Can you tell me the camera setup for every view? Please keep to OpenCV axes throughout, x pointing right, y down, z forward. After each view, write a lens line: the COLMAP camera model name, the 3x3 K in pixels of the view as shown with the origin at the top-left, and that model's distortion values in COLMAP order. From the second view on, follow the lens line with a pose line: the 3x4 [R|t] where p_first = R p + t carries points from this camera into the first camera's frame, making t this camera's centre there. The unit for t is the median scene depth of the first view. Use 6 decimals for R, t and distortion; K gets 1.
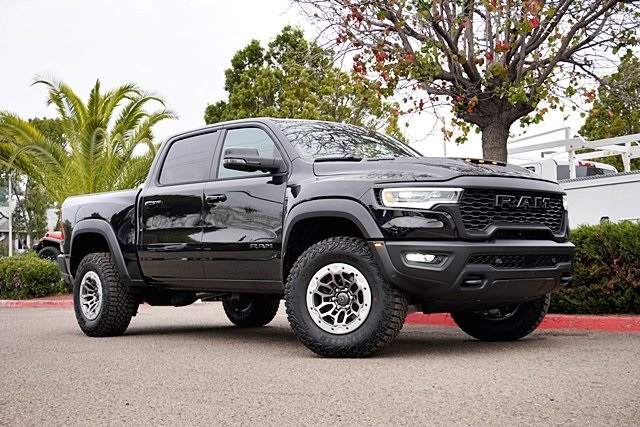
lens RADIAL K [[894.9, 0, 320.0], [0, 894.9, 213.5], [0, 0, 1]] dist [-0.005076, -0.017753]
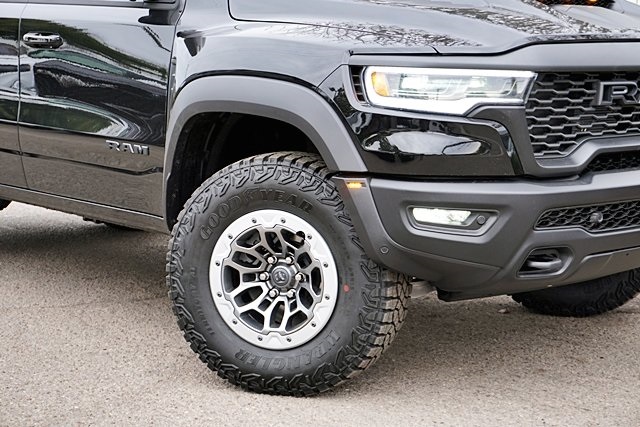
lens RADIAL K [[1262.0, 0, 320.0], [0, 1262.0, 213.5], [0, 0, 1]] dist [0.017186, 0.024866]
pose [[0.999044, 0.015044, 0.041047, 0.015765], [-0.023067, 0.978981, 0.202641, -0.076499], [-0.037136, -0.203394, 0.978392, 0.283501]]
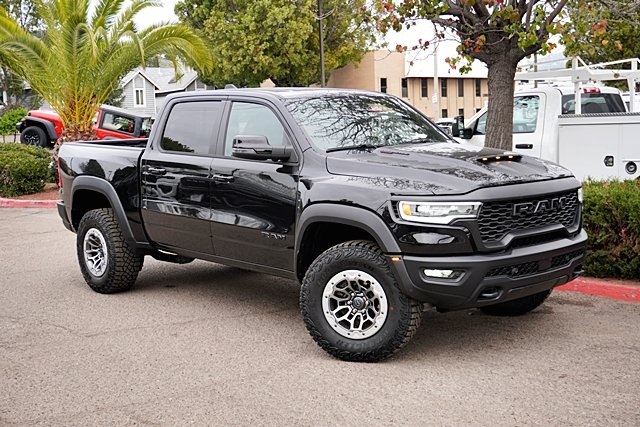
lens RADIAL K [[902.2, 0, 320.0], [0, 902.2, 213.5], [0, 0, 1]] dist [0.000956, -0.004812]
pose [[0.999729, -0.010227, 0.020891, -0.034566], [0.006229, 0.983067, 0.183141, -0.172822], [-0.022410, -0.182961, 0.982865, 0.018798]]
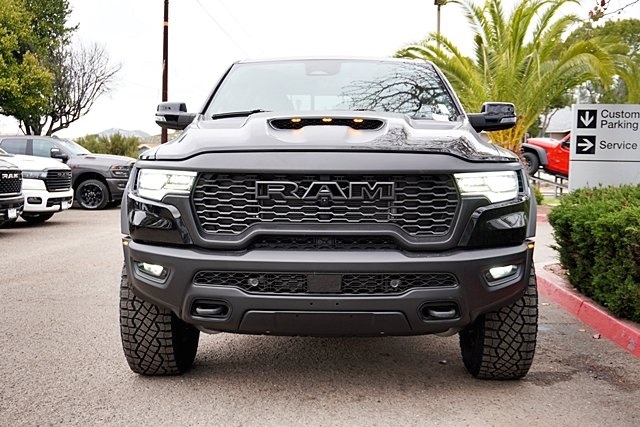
lens RADIAL K [[783.8, 0, 320.0], [0, 783.8, 213.5], [0, 0, 1]] dist [0.010219, 0.010553]
pose [[0.731813, 0.067046, -0.678199, 0.547054], [0.027517, 0.991431, 0.127703, -0.060764], [0.680949, -0.112116, 0.723697, 0.547290]]
